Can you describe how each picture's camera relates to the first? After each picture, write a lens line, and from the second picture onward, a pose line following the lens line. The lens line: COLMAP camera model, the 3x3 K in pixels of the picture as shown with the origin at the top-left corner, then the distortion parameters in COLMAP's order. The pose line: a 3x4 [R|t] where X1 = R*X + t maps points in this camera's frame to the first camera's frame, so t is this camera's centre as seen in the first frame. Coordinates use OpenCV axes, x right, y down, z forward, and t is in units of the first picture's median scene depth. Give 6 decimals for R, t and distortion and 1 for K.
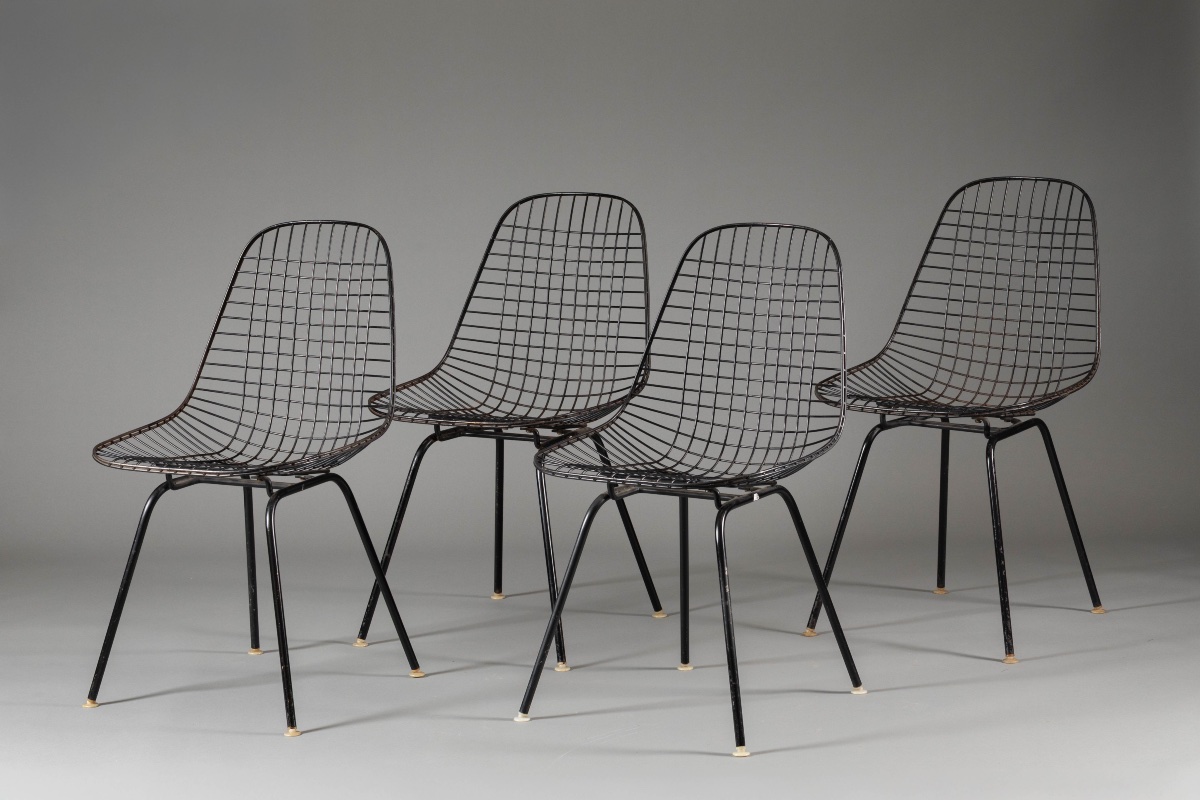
lens RADIAL K [[4796.5, 0, 600.0], [0, 4796.5, 400.0], [0, 0, 1]] dist [-0.015237, 0.330189]
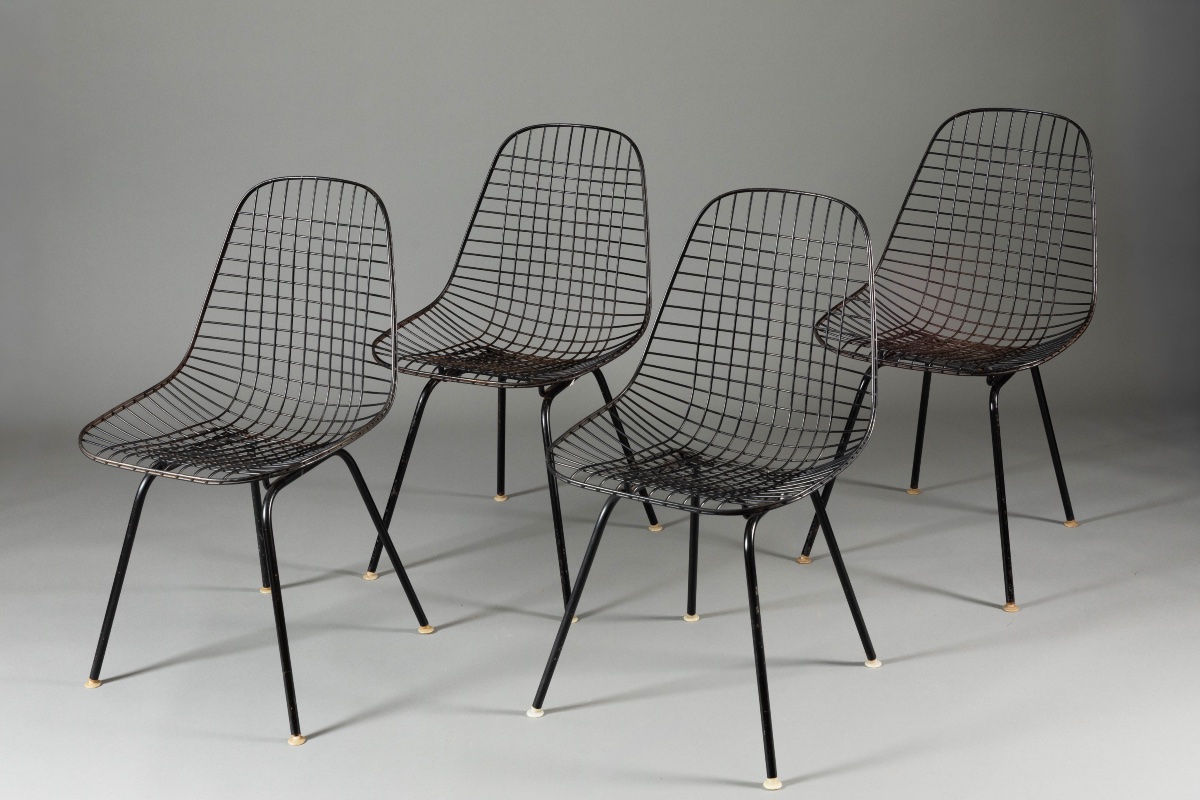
lens RADIAL K [[1982.1, 0, 599.8], [0, 1982.1, 376.4], [0, 0, 1]] dist [0.007768, 0.021574]
pose [[0.998849, -0.011626, 0.046537, -0.019877], [0.001896, 0.978998, 0.203862, -0.077207], [-0.047930, -0.203539, 0.977893, 0.584339]]
